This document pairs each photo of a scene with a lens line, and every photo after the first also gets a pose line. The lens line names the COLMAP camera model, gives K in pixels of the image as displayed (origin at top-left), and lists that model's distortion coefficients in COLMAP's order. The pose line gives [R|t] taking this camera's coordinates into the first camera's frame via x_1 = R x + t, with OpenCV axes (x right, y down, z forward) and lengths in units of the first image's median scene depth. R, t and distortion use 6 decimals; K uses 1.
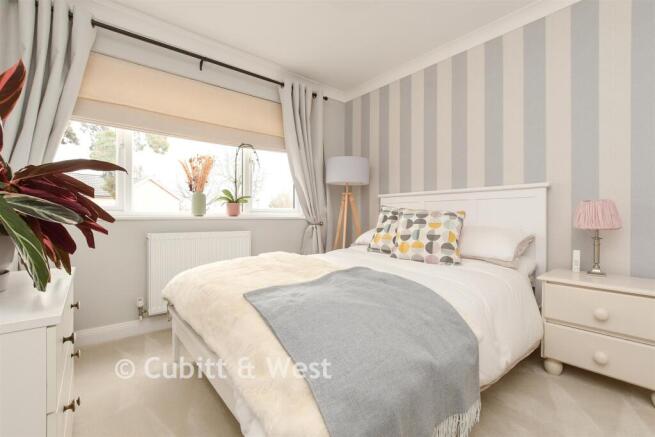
lens RADIAL K [[288.4, 0, 327.8], [0, 288.4, 218.7], [0, 0, 1]] dist [-0.013082, 0.000861]
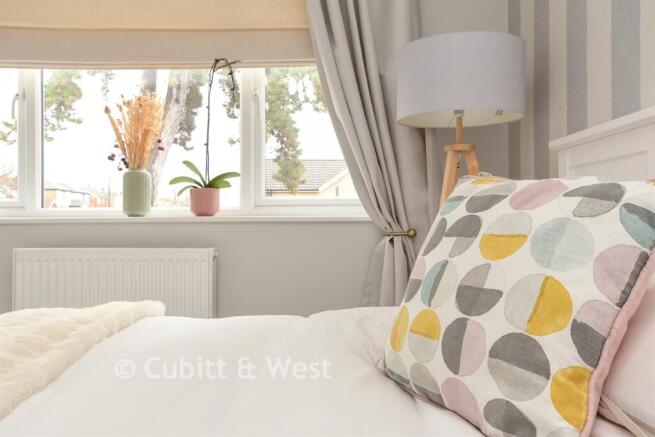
lens RADIAL K [[530.3, 0, 327.6], [0, 530.3, 217.9], [0, 0, 1]] dist [0.013974, 0.003303]
pose [[0.786272, -0.009322, -0.617810, 0.411973], [0.004464, 0.999946, -0.009407, 0.004129], [0.617864, 0.004638, 0.786271, 0.475099]]
